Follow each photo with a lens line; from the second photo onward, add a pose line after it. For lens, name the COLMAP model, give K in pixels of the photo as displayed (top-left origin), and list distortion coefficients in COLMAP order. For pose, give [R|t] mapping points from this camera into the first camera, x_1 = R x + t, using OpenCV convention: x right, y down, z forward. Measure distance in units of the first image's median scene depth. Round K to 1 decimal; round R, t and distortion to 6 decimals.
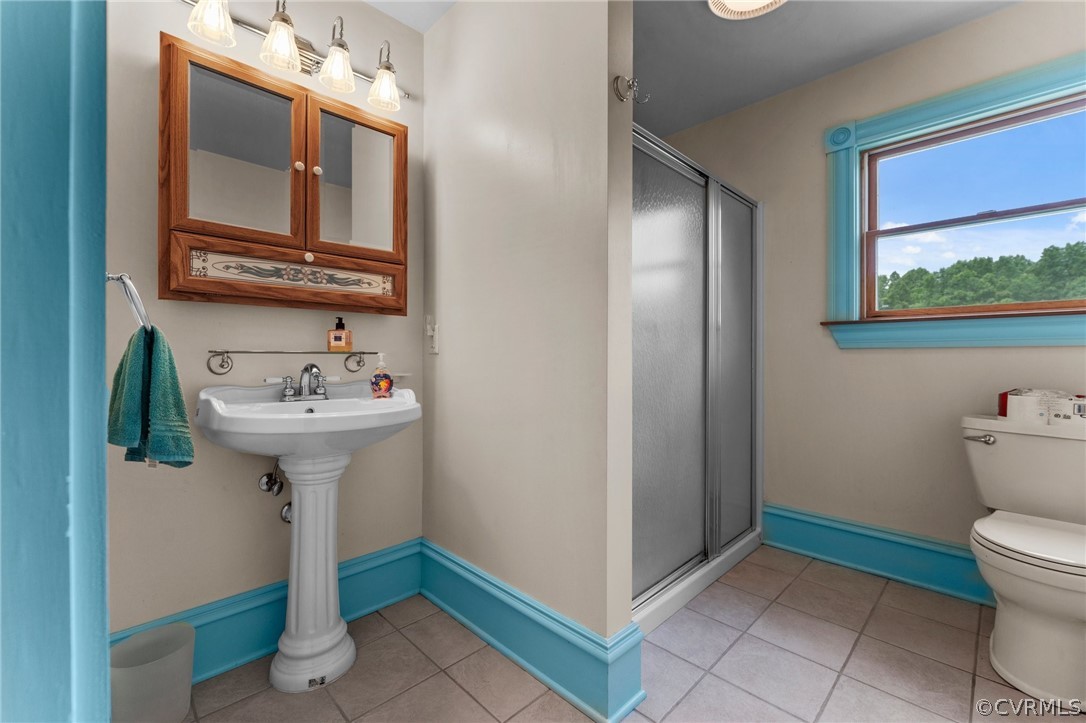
lens RADIAL K [[458.9, 0, 539.7], [0, 458.9, 356.0], [0, 0, 1]] dist [-0.006151, 0.001001]
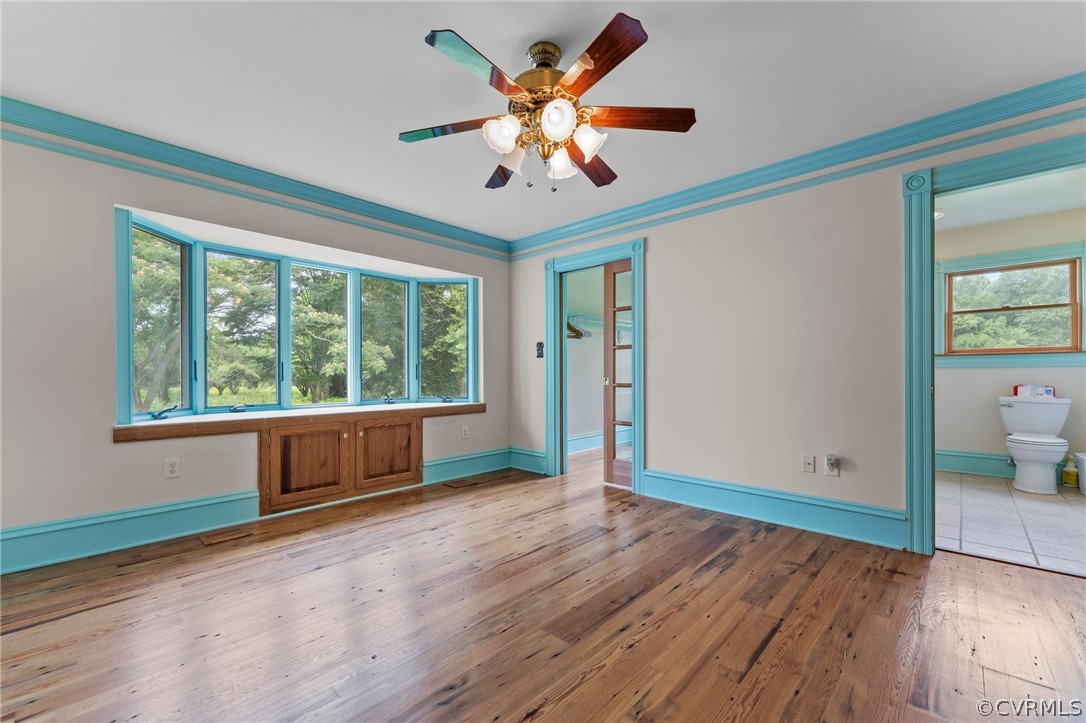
lens RADIAL K [[458.9, 0, 537.4], [0, 458.9, 372.4], [0, 0, 1]] dist [-0.006151, 0.001001]
pose [[0.999087, -0.005029, 0.042429, -1.272352], [0.004878, 0.999981, 0.003683, -0.011306], [-0.042447, -0.003472, 0.999093, -1.028567]]
